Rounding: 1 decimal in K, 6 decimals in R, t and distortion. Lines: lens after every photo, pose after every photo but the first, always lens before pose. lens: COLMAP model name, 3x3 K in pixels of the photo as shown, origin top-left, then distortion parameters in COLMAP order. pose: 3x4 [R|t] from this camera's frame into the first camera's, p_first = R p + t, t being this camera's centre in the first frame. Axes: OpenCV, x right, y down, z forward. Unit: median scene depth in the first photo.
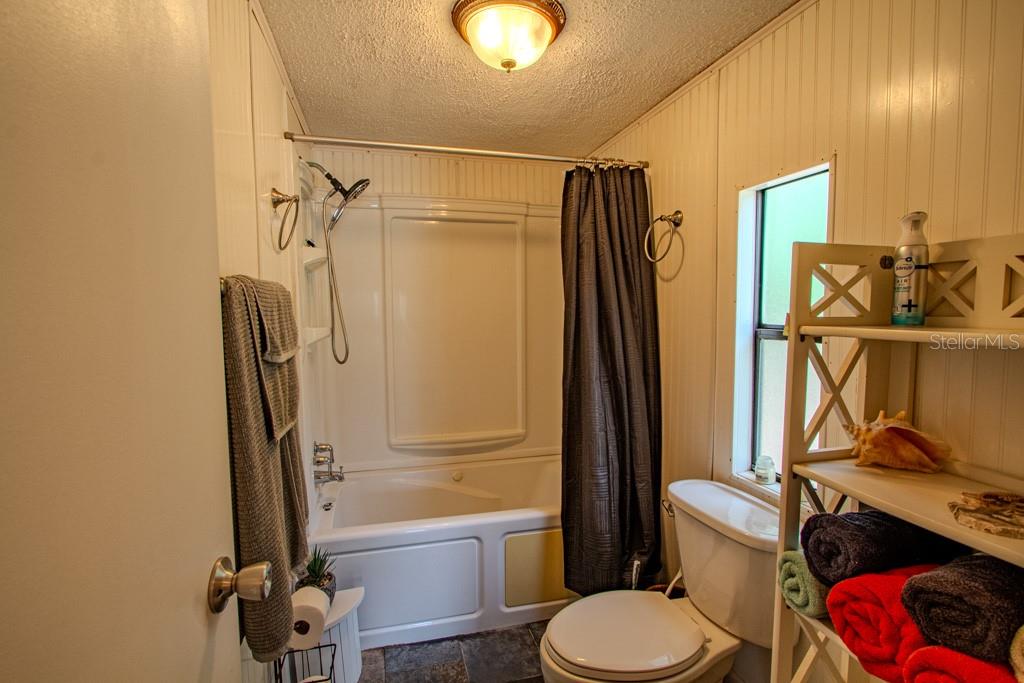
lens RADIAL K [[471.1, 0, 510.9], [0, 471.1, 344.5], [0, 0, 1]] dist [-0.018220, -0.000593]
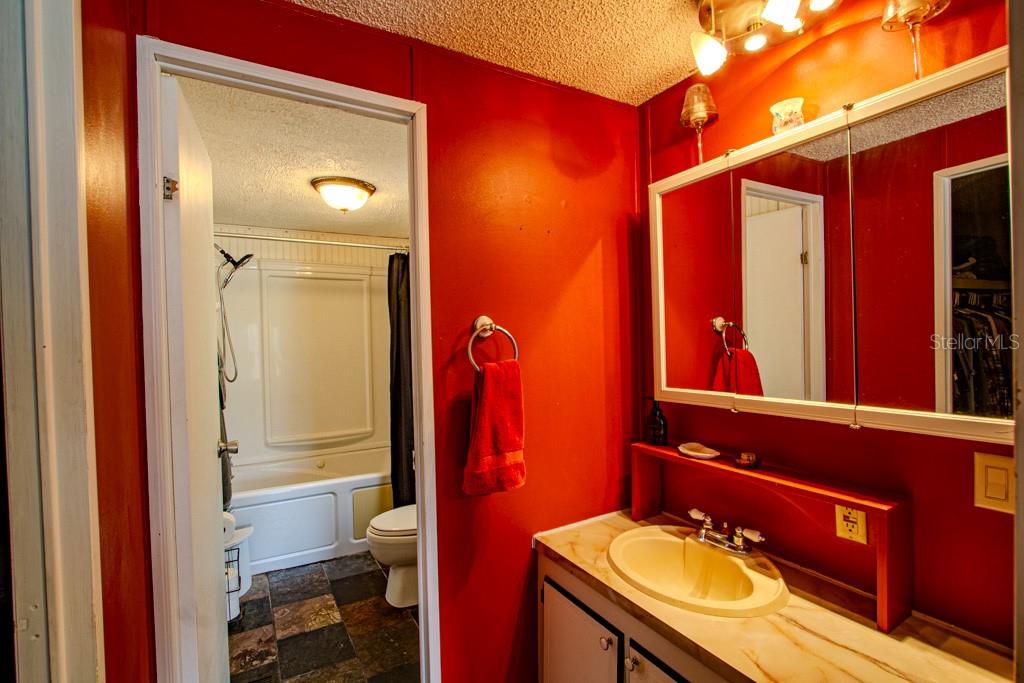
lens RADIAL K [[471.1, 0, 508.8], [0, 471.1, 344.3], [0, 0, 1]] dist [-0.018220, -0.000593]
pose [[0.967385, -0.015637, 0.252826, 0.096123], [0.029494, 0.998257, -0.051111, 0.024810], [-0.251587, 0.056900, 0.966161, -0.598262]]
